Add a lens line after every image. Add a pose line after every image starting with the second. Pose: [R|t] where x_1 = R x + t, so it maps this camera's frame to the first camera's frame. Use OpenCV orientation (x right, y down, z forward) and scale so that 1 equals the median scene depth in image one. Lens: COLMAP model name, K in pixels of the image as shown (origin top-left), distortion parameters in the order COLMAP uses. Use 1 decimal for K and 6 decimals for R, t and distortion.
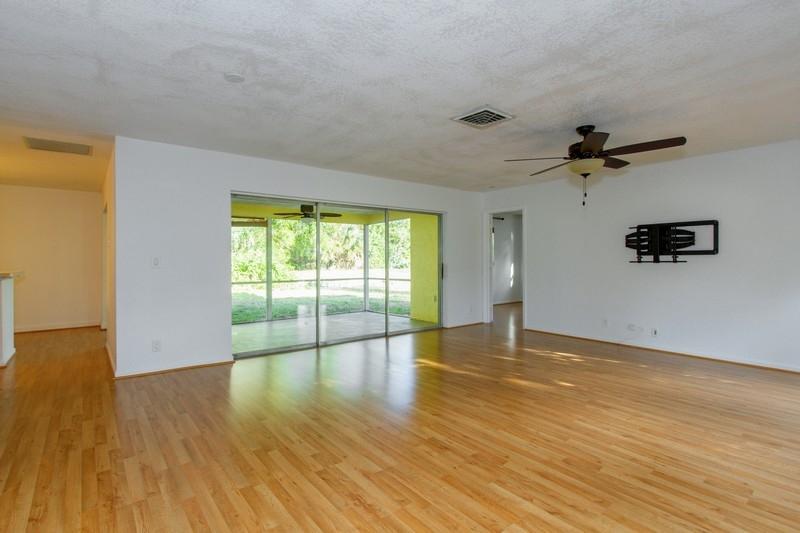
lens RADIAL K [[386.6, 0, 397.1], [0, 386.6, 262.1], [0, 0, 1]] dist [0.002083, 0.000243]
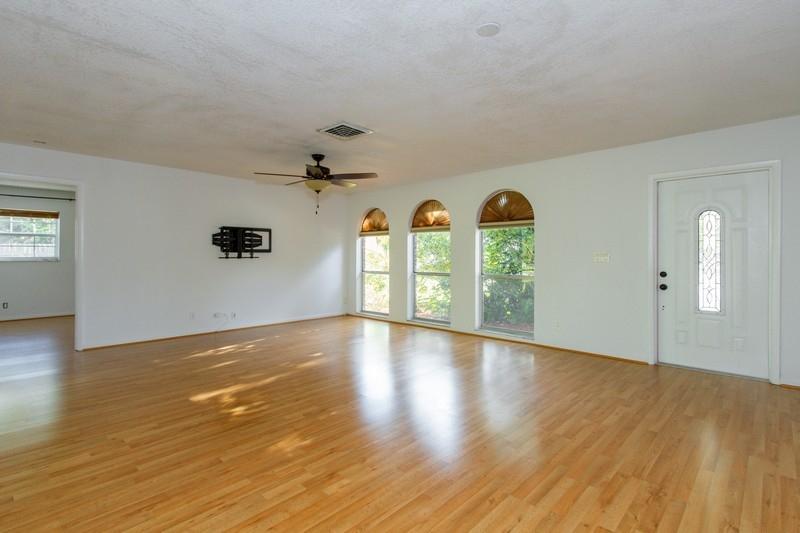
lens RADIAL K [[386.6, 0, 384.2], [0, 386.6, 259.0], [0, 0, 1]] dist [0.002083, 0.000243]
pose [[-0.100749, -0.006443, 0.994891, -0.663274], [0.004267, 0.999967, 0.006908, -0.003439], [-0.994903, 0.004941, -0.100718, 0.719582]]
